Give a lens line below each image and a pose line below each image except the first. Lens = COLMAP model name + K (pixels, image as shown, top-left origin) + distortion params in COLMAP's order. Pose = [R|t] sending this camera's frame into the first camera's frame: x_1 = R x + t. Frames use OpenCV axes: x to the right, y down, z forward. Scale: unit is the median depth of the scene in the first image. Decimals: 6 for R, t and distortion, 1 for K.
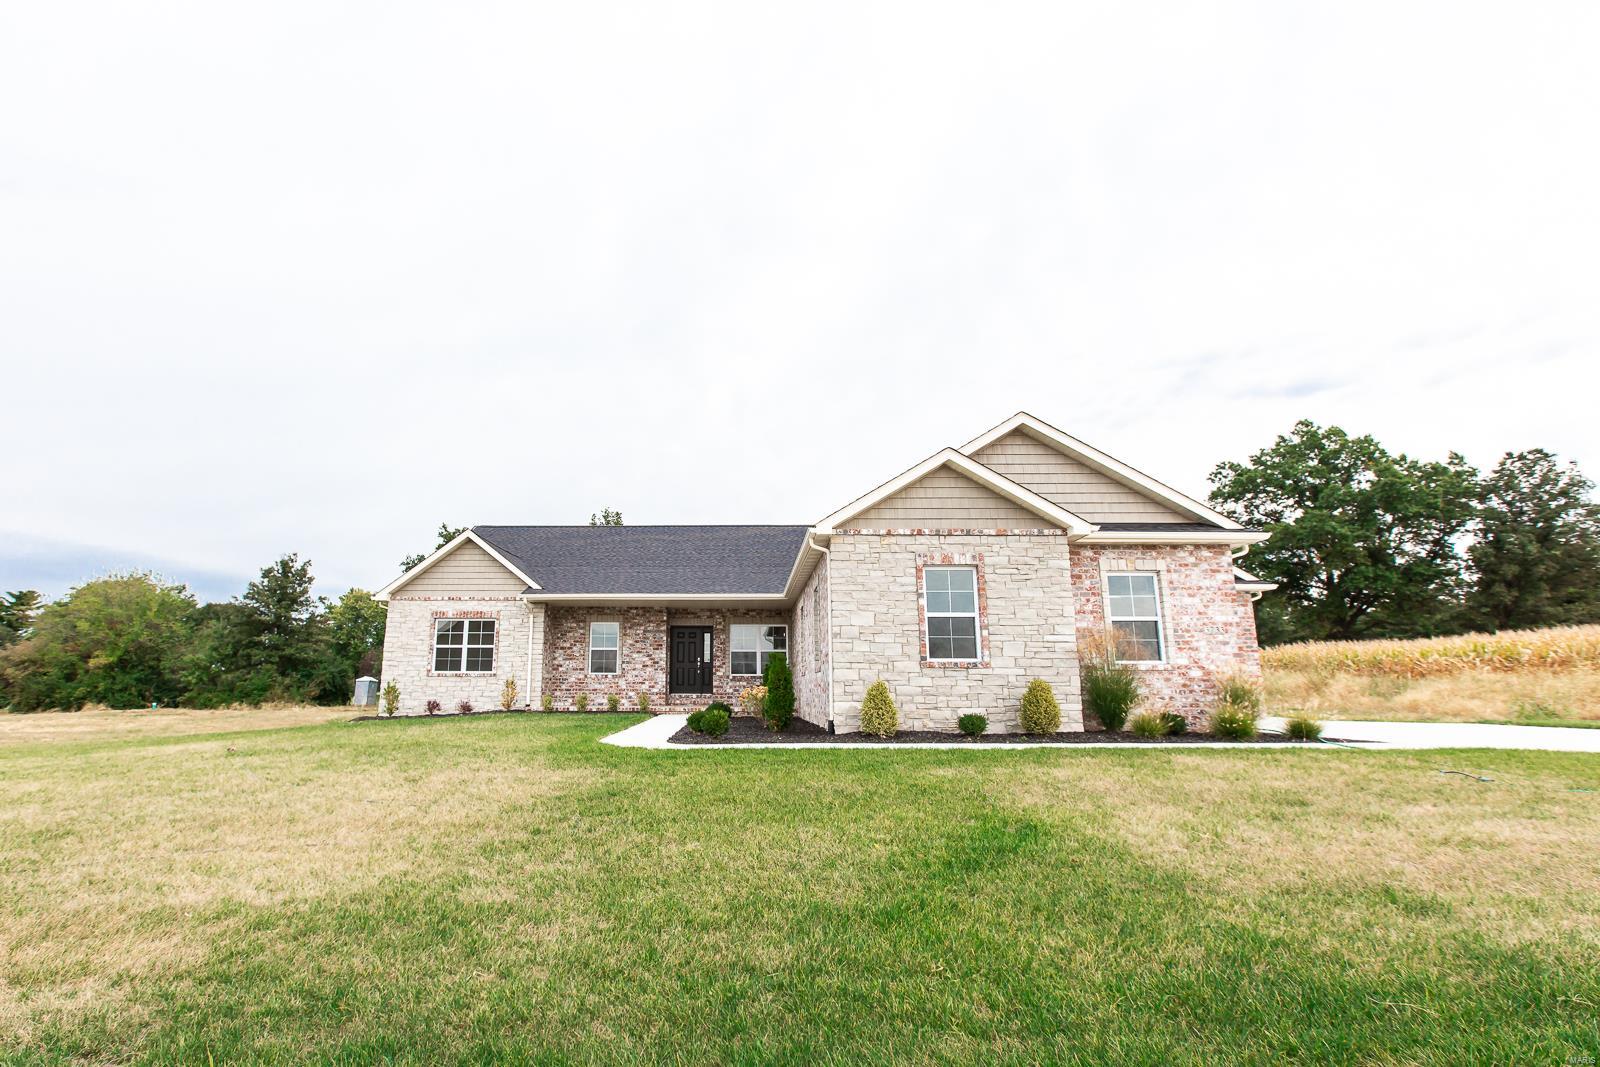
lens RADIAL K [[724.0, 0, 791.0], [0, 724.0, 545.2], [0, 0, 1]] dist [0.002678, 0.000086]
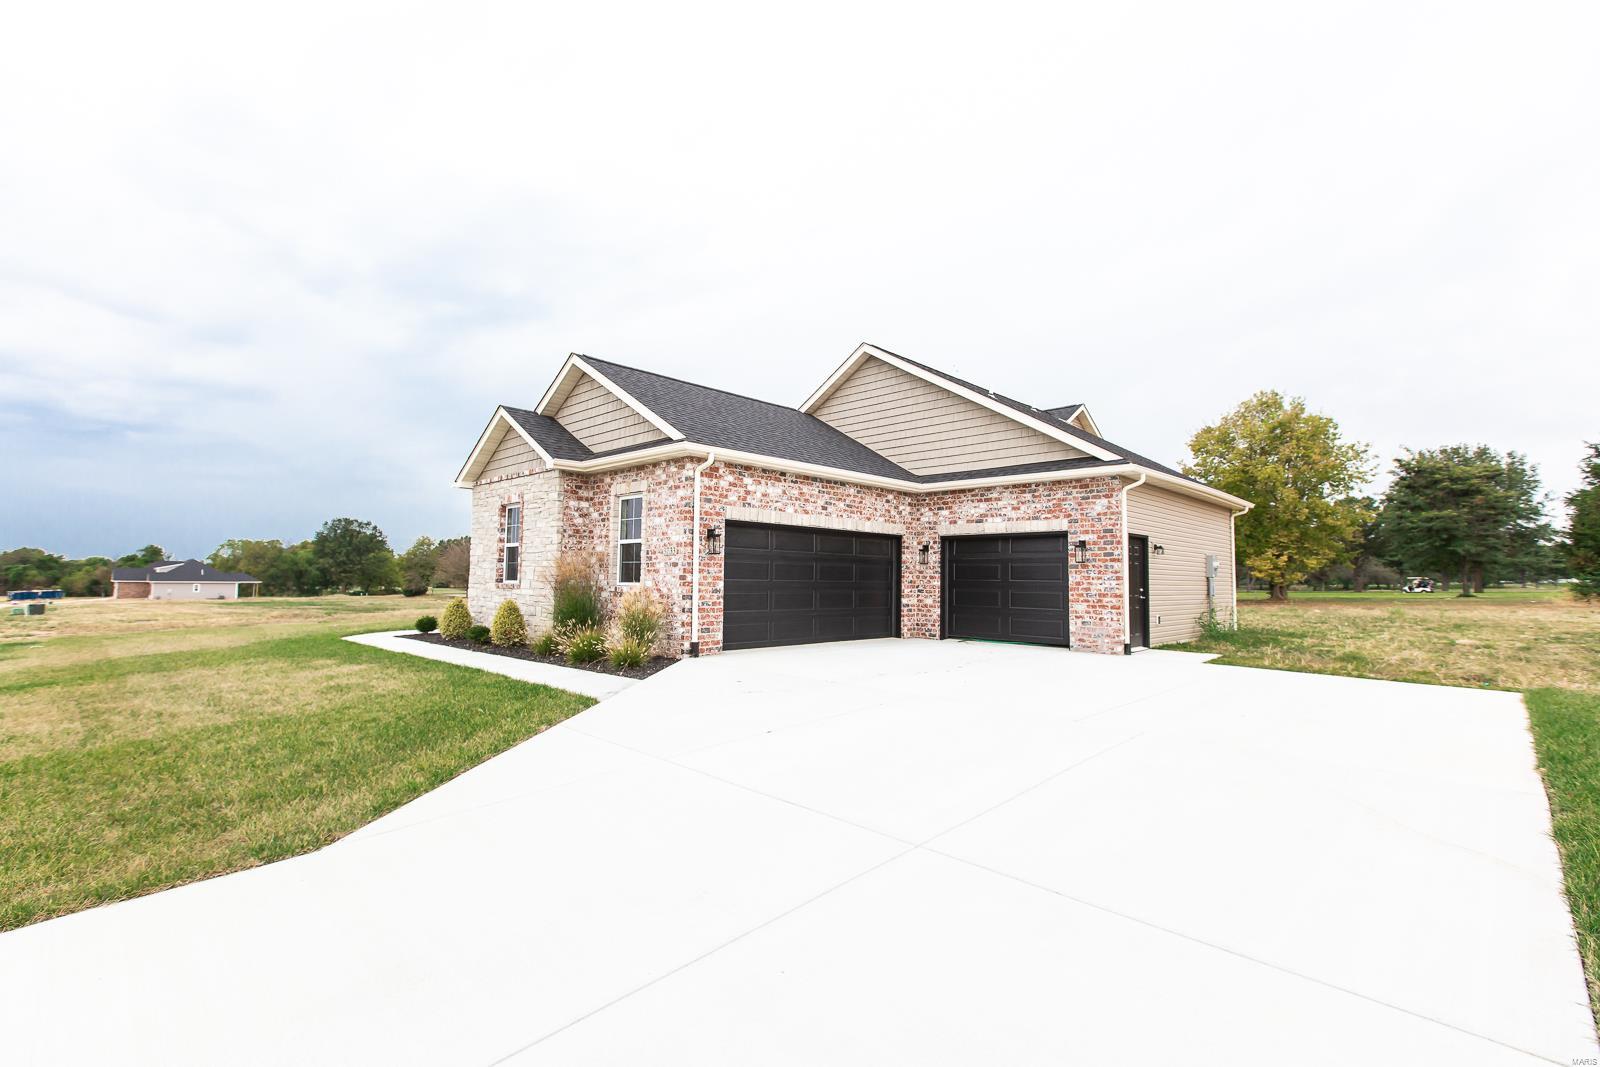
lens RADIAL K [[724.0, 0, 800.2], [0, 724.0, 536.0], [0, 0, 1]] dist [0.002678, 0.000086]
pose [[0.720789, -0.037572, -0.692135, 1.366078], [0.121613, 0.989896, 0.072912, 0.050456], [0.682403, -0.136727, 0.718075, 0.447401]]
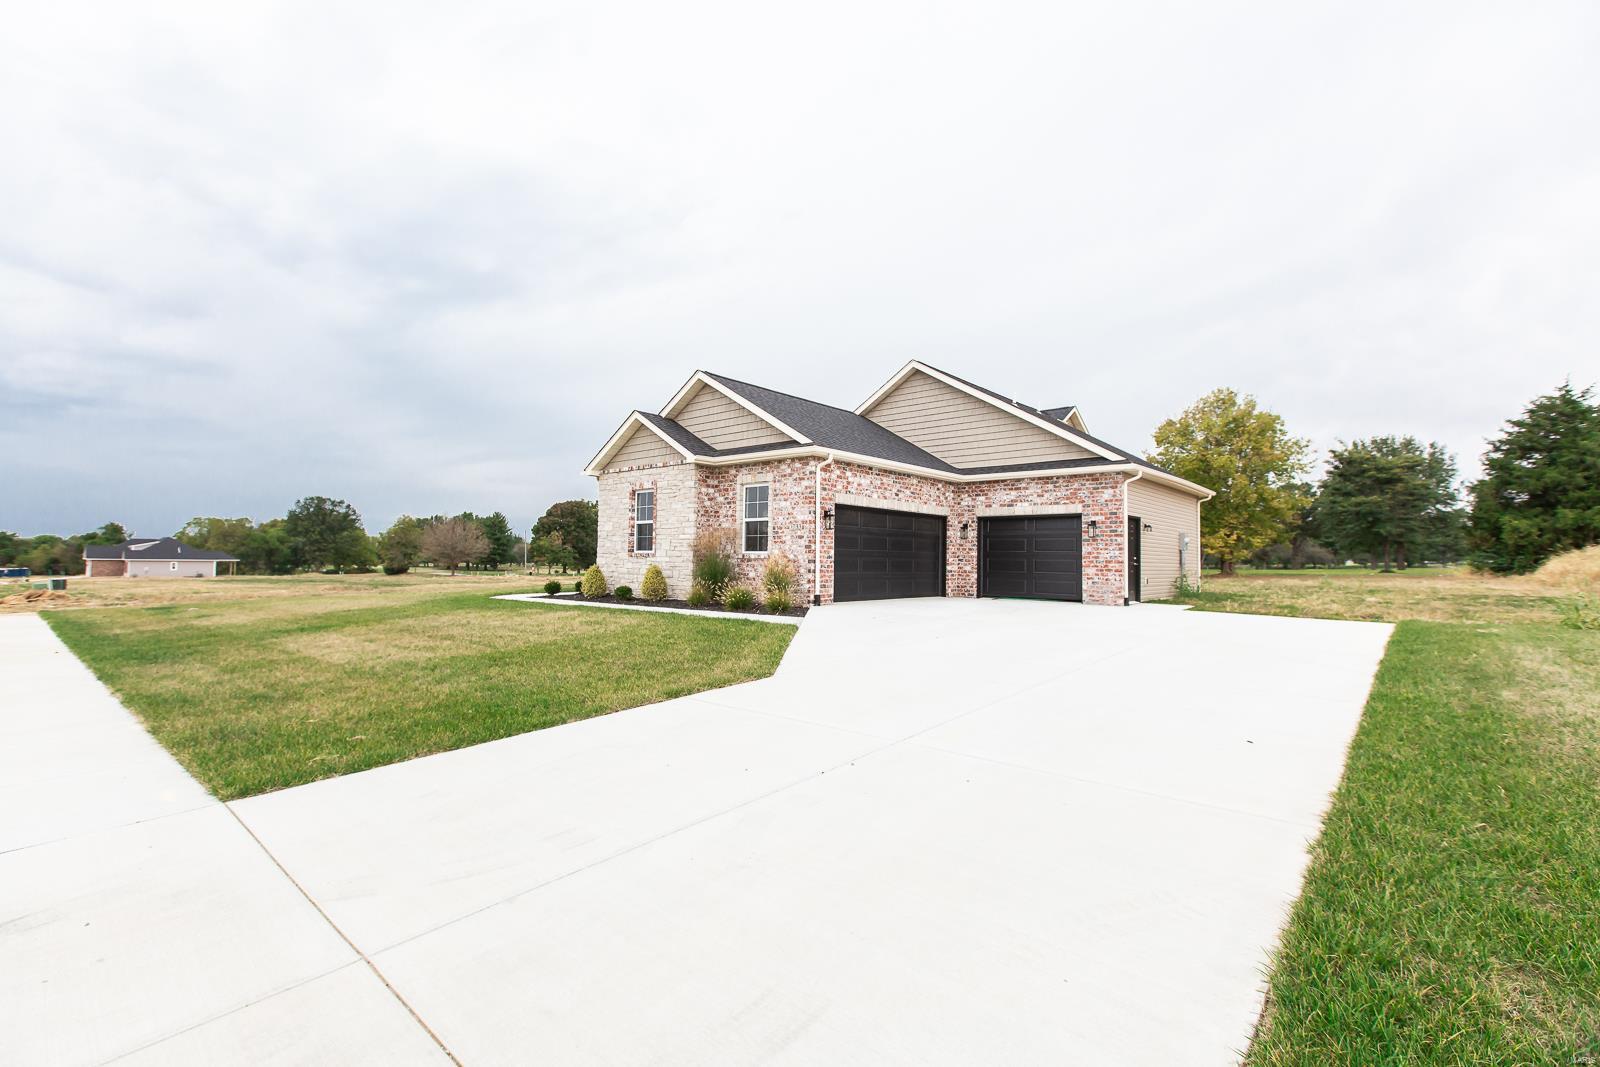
lens RADIAL K [[724.0, 0, 795.1], [0, 724.0, 545.4], [0, 0, 1]] dist [0.002678, 0.000086]
pose [[0.754256, -0.008377, -0.656527, 1.413376], [0.113623, 0.986498, 0.117950, 0.000955], [0.646674, -0.163561, 0.745024, 0.063852]]
